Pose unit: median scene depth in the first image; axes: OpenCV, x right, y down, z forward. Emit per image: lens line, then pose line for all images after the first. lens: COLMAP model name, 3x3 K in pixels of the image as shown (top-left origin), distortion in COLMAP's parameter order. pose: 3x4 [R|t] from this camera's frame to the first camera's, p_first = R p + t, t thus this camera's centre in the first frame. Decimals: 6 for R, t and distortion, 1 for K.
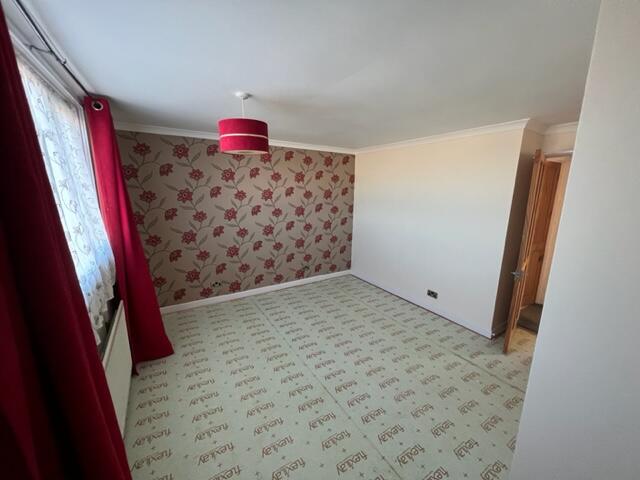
lens RADIAL K [[254.3, 0, 319.0], [0, 254.3, 239.4], [0, 0, 1]] dist [-0.000770, -0.000027]
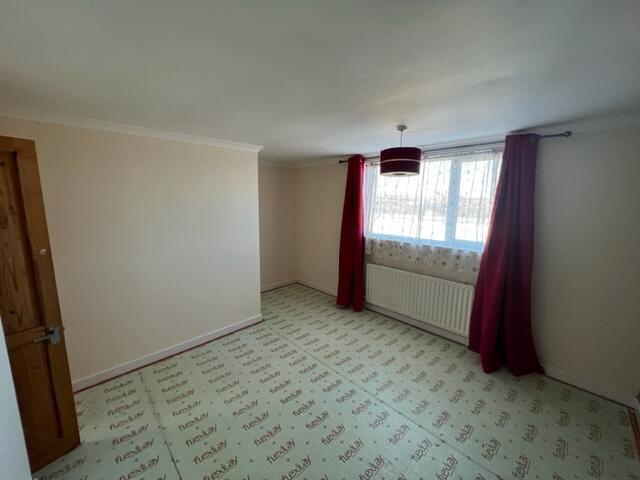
lens RADIAL K [[254.3, 0, 320.4], [0, 254.3, 239.3], [0, 0, 1]] dist [-0.000770, -0.000027]
pose [[-0.977356, 0.014768, -0.211086, 0.290271], [-0.060191, 0.936949, 0.344243, -0.388772], [0.202861, 0.349154, -0.914844, 1.860447]]
